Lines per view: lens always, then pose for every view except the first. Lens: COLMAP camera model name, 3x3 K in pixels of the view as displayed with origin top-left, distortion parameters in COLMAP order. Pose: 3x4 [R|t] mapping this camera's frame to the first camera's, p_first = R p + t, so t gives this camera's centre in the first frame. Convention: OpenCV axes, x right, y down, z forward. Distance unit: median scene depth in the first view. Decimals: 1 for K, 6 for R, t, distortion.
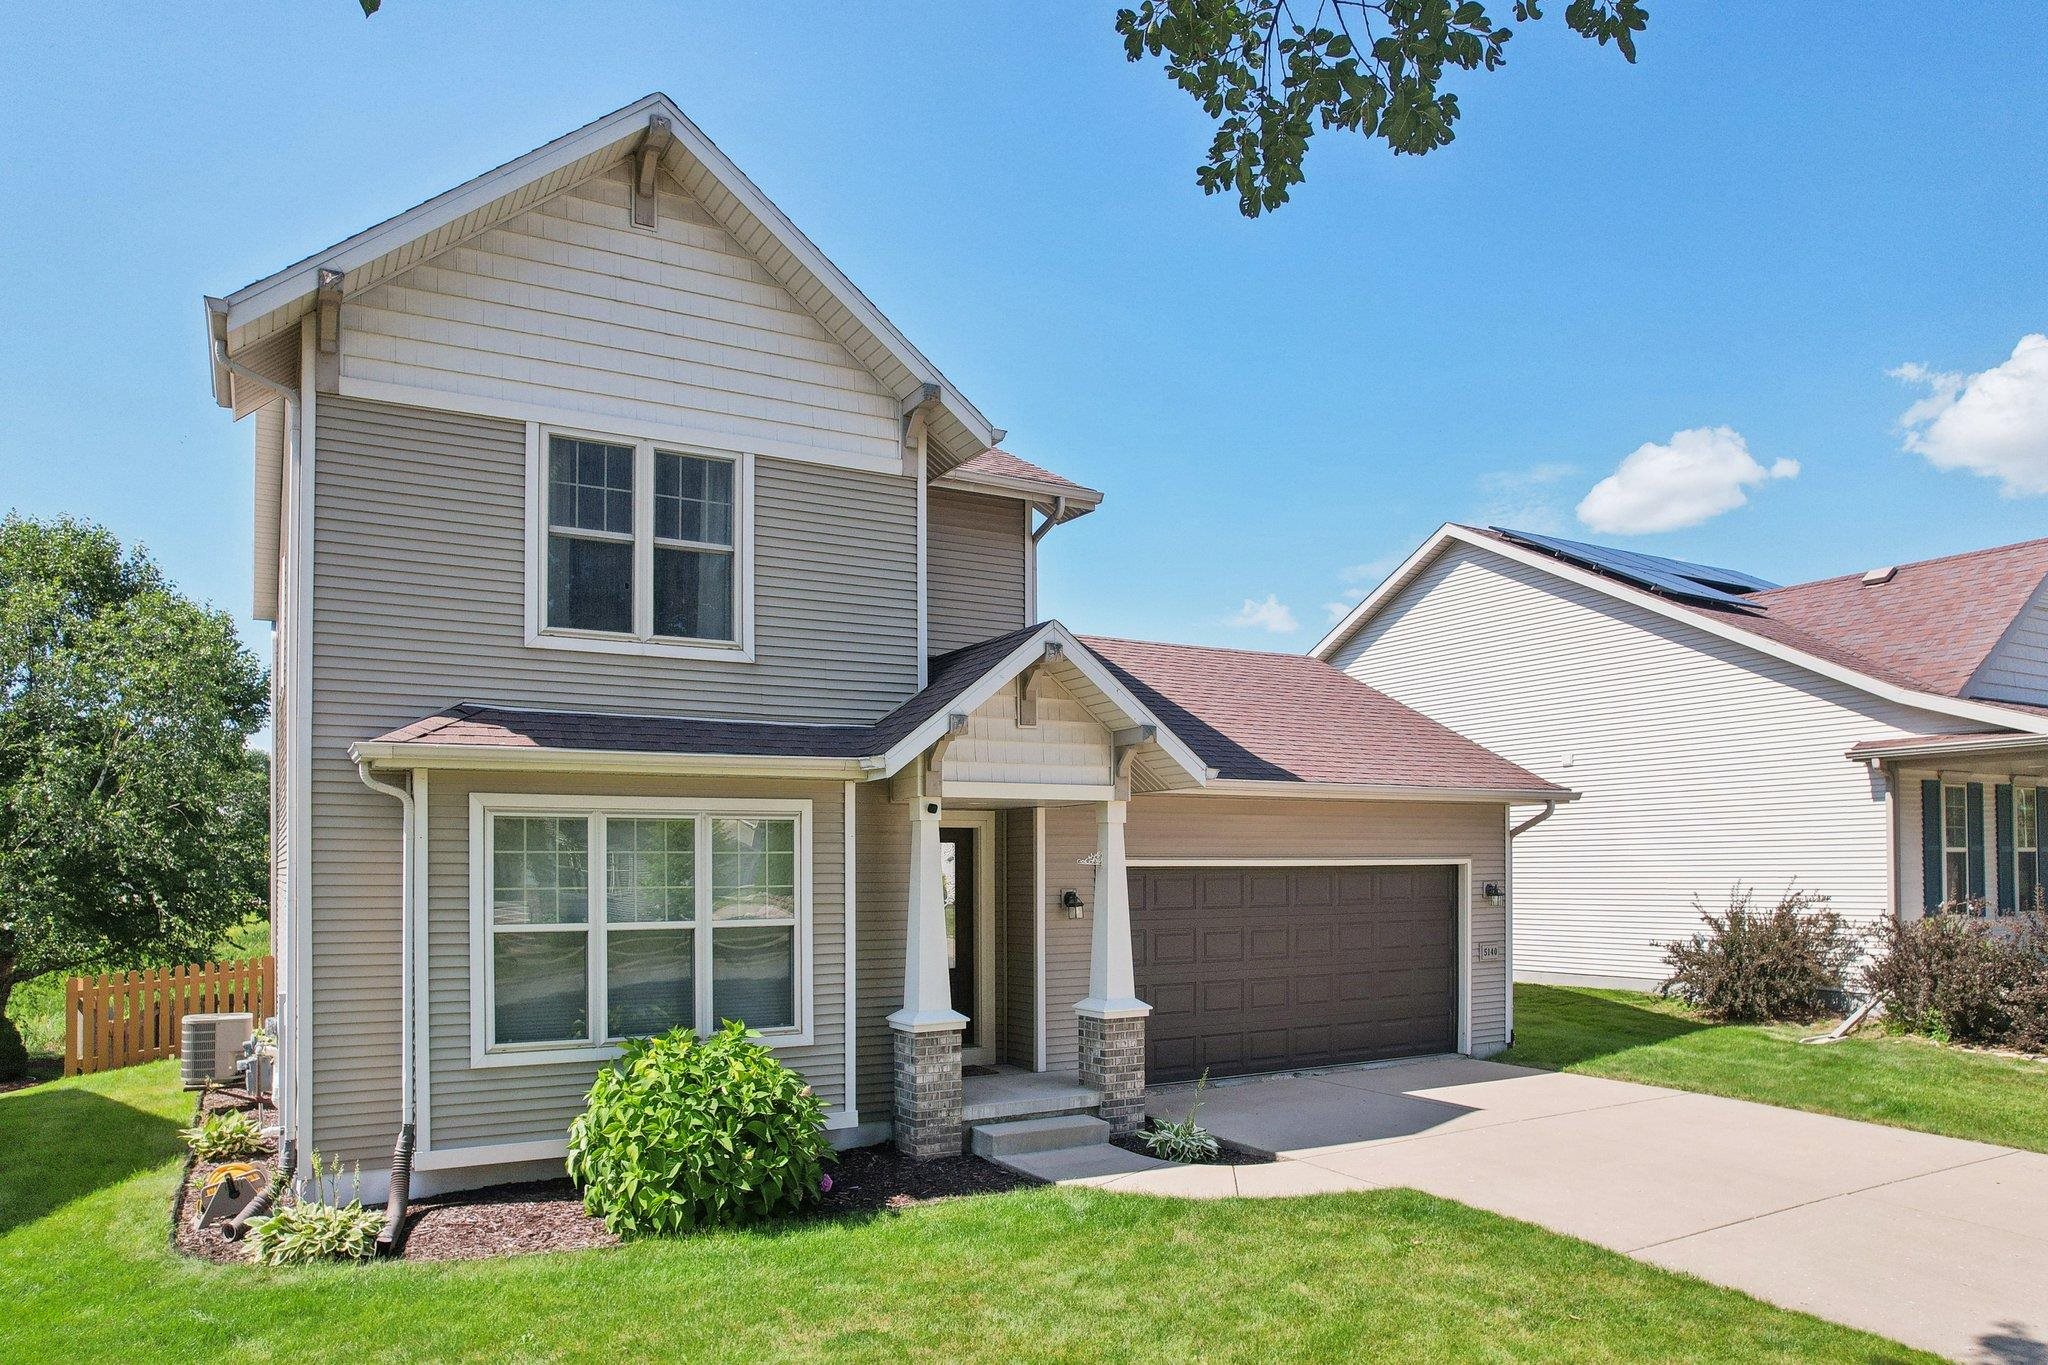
lens RADIAL K [[1382.1, 0, 1022.2], [0, 1382.1, 843.0], [0, 0, 1]] dist [-0.034937, 0.002712]
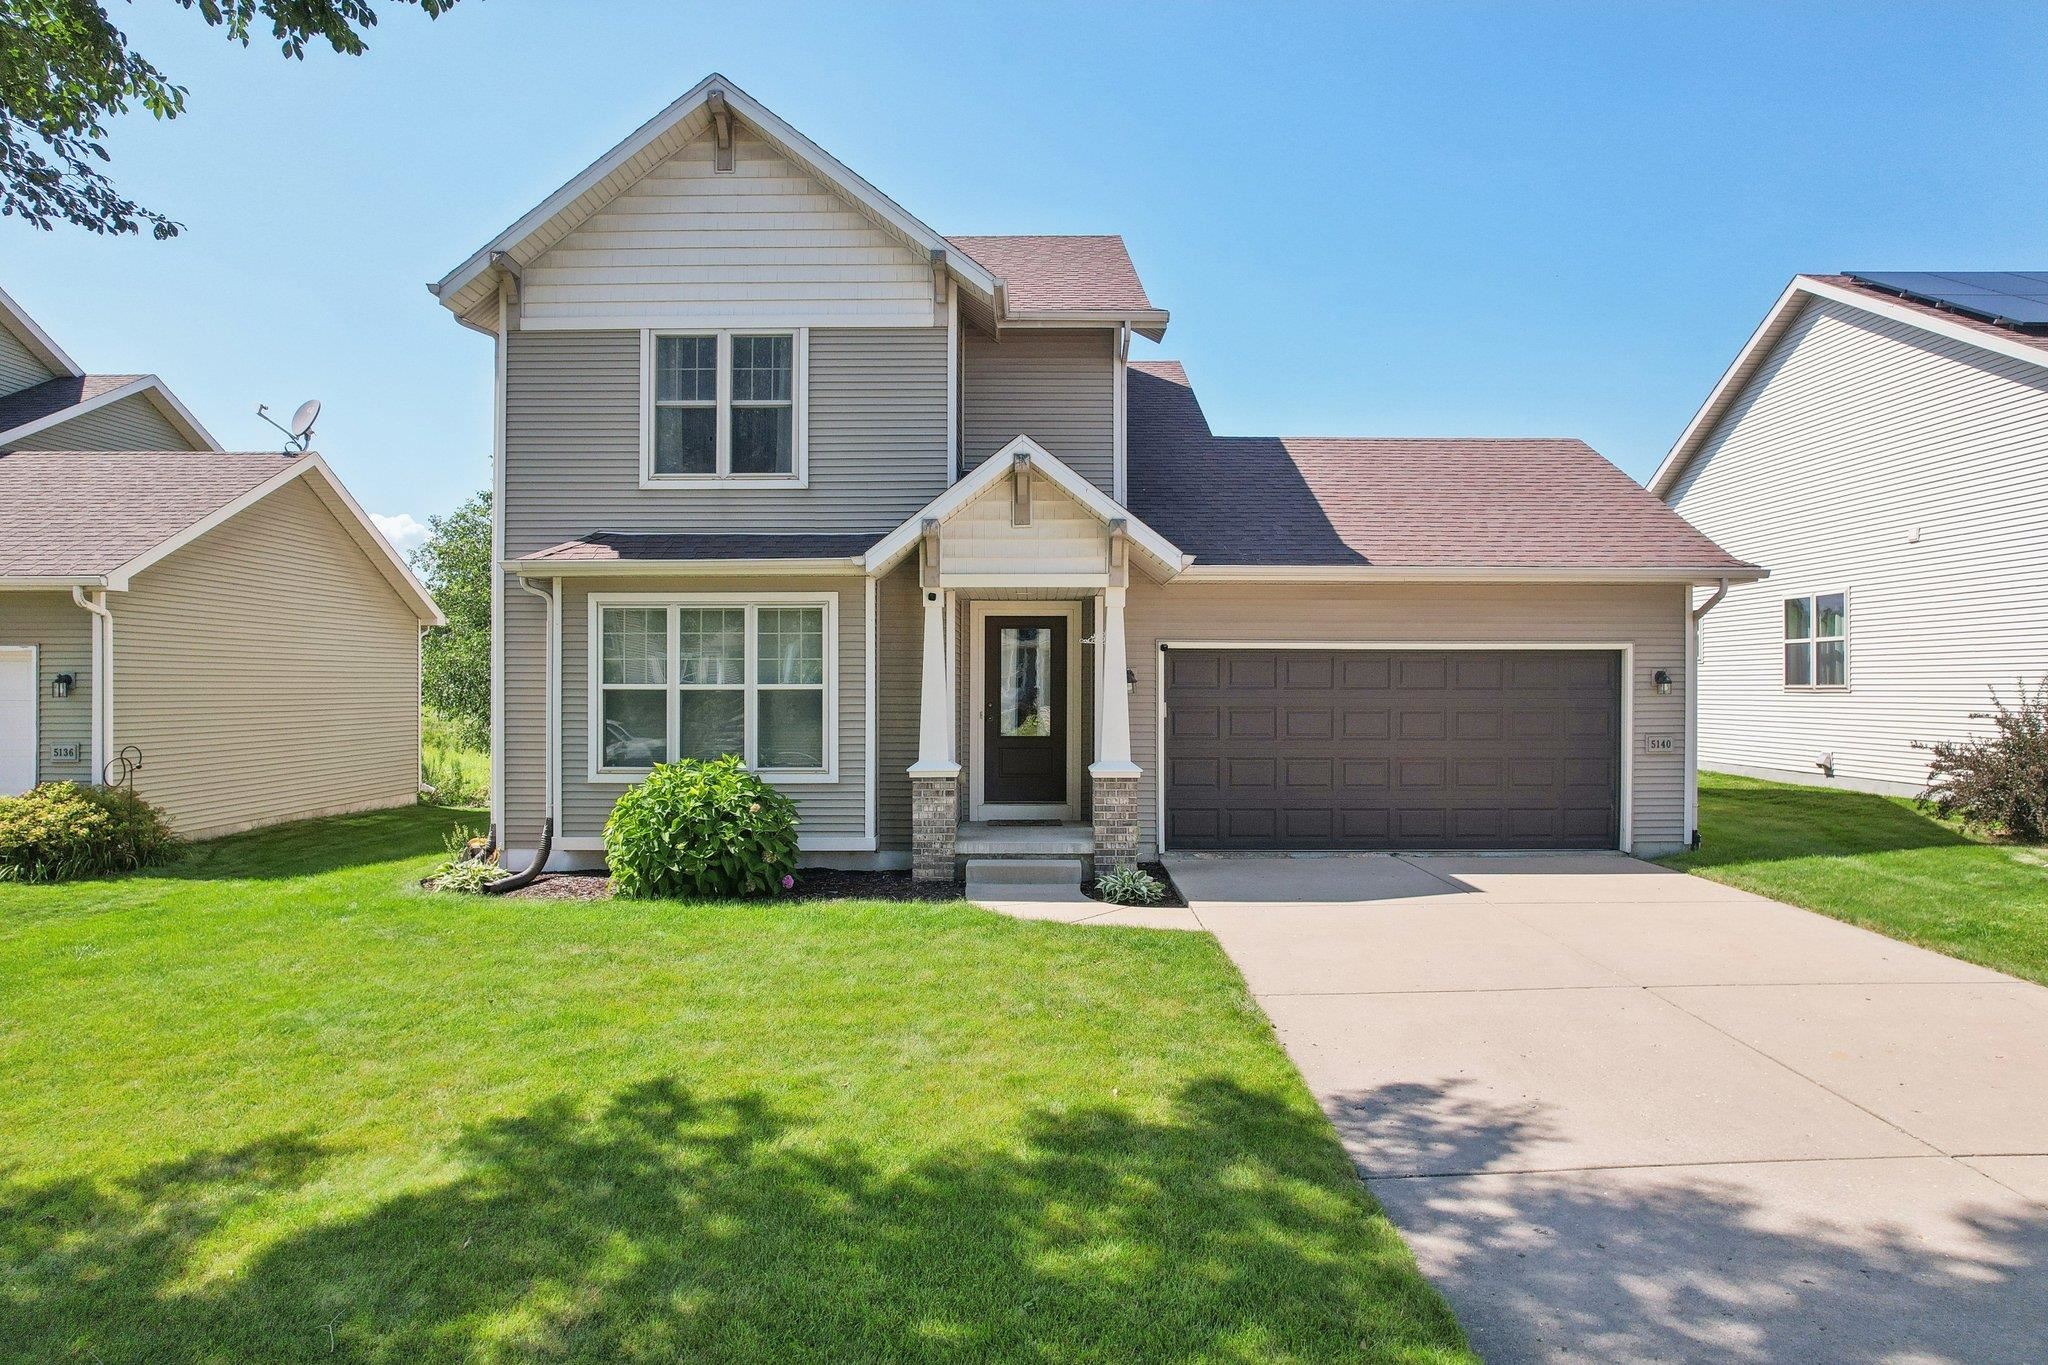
lens RADIAL K [[1324.5, 0, 1024.0], [0, 1324.5, 682.5], [0, 0, 1]] dist [-0.074426, 0.064216]
pose [[0.863411, 0.005839, -0.504468, 0.619710], [0.003249, 0.999848, 0.017135, 0.032194], [0.504491, -0.016434, 0.863260, 0.026178]]
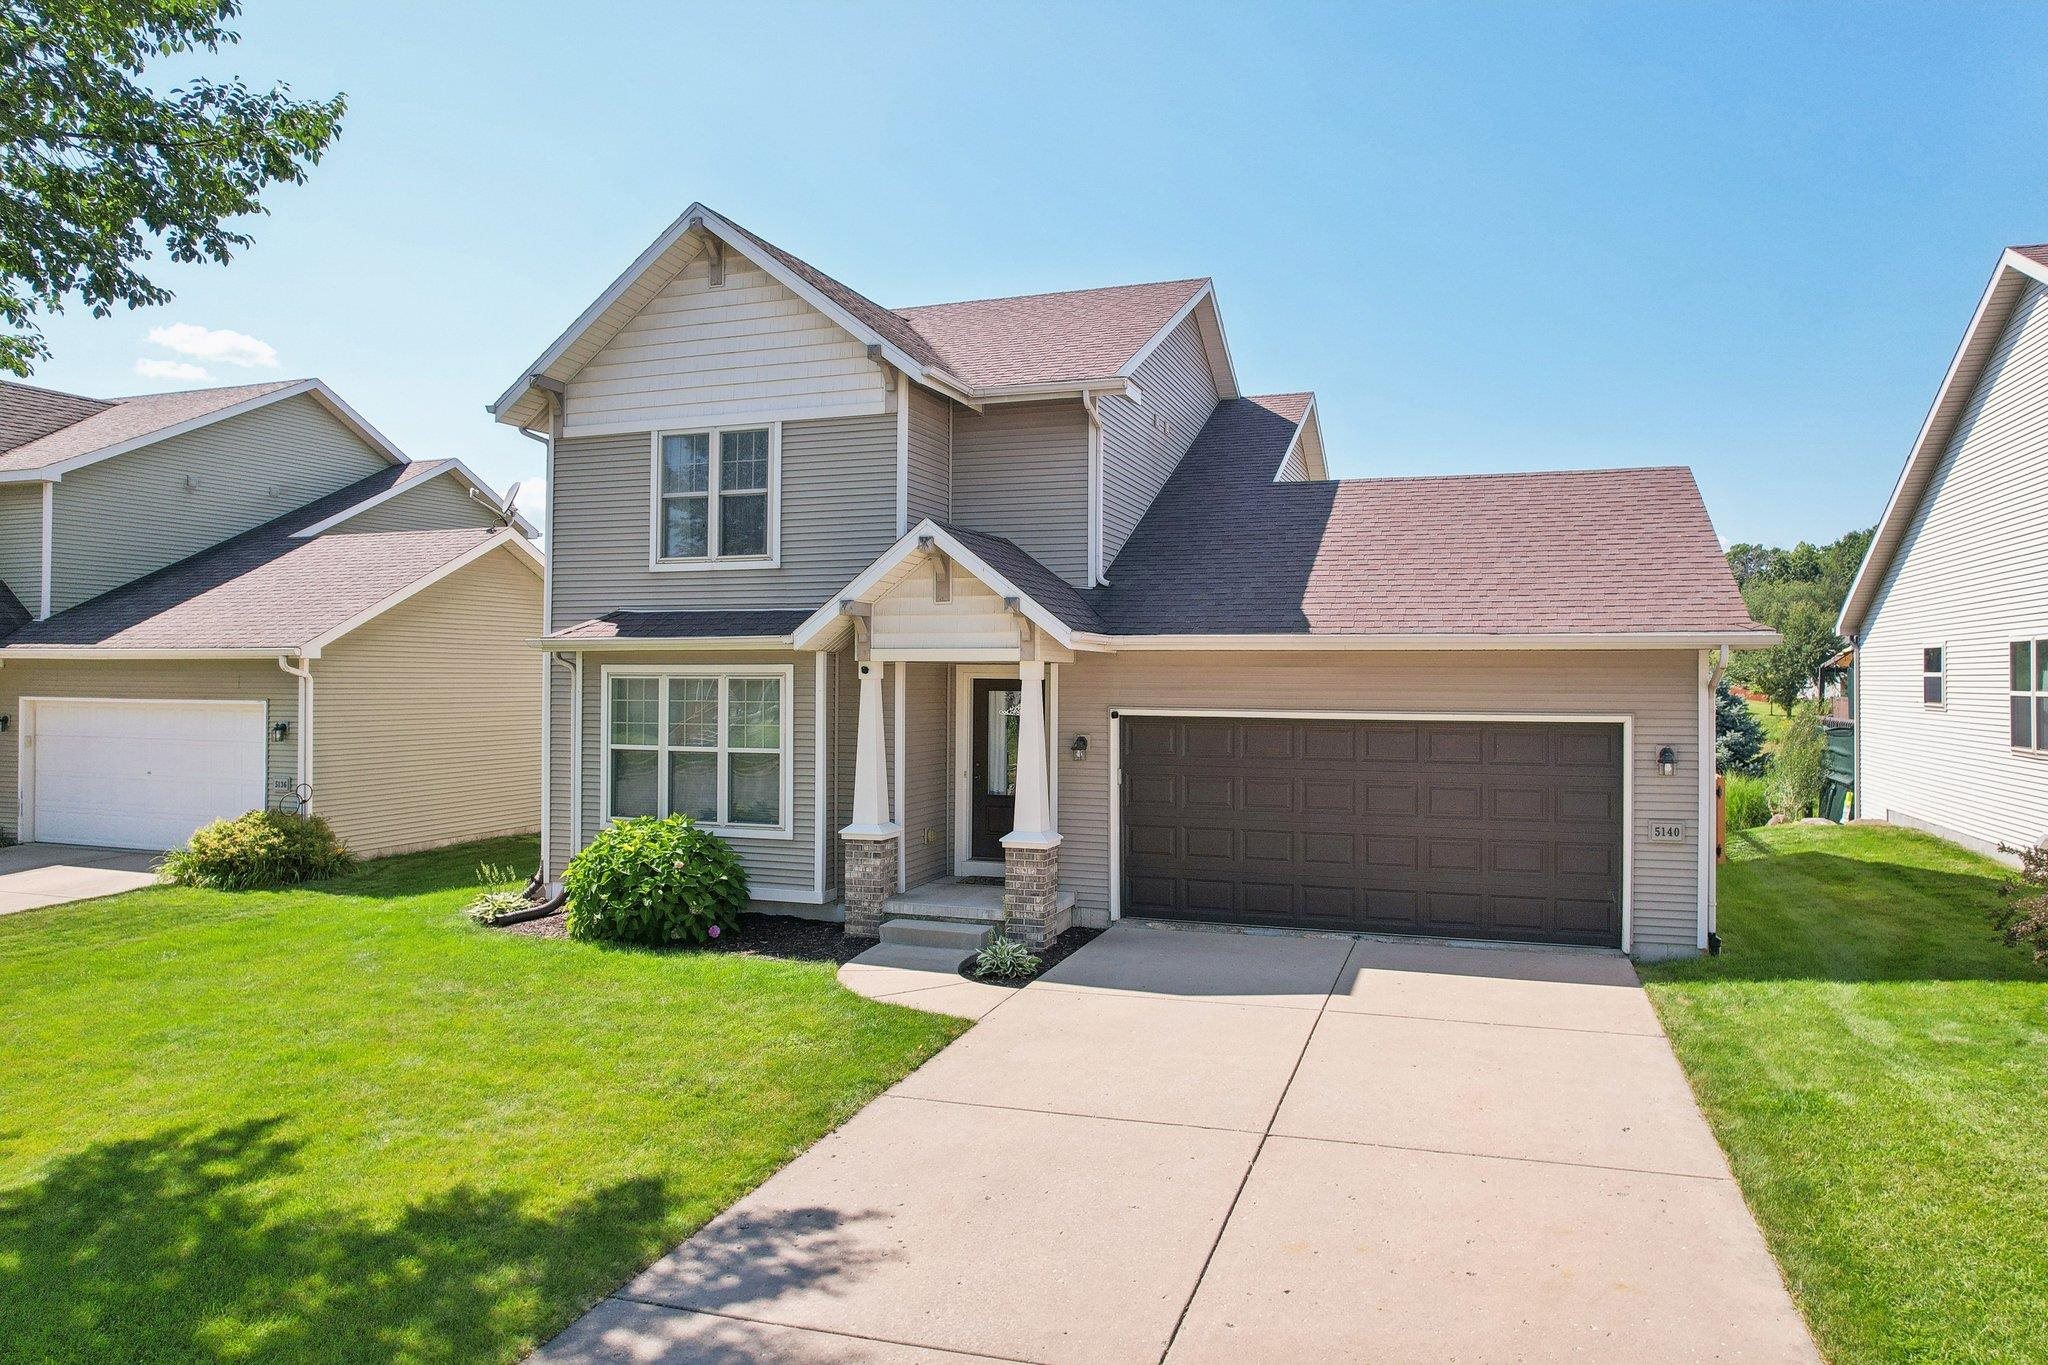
lens RADIAL K [[1328.9, 0, 1018.7], [0, 1328.9, 649.7], [0, 0, 1]] dist [-0.068442, 0.051085]
pose [[0.644953, -0.006531, -0.764194, 1.026283], [0.005625, 0.999977, -0.003799, -0.040391], [0.764202, -0.001848, 0.644975, 0.309720]]
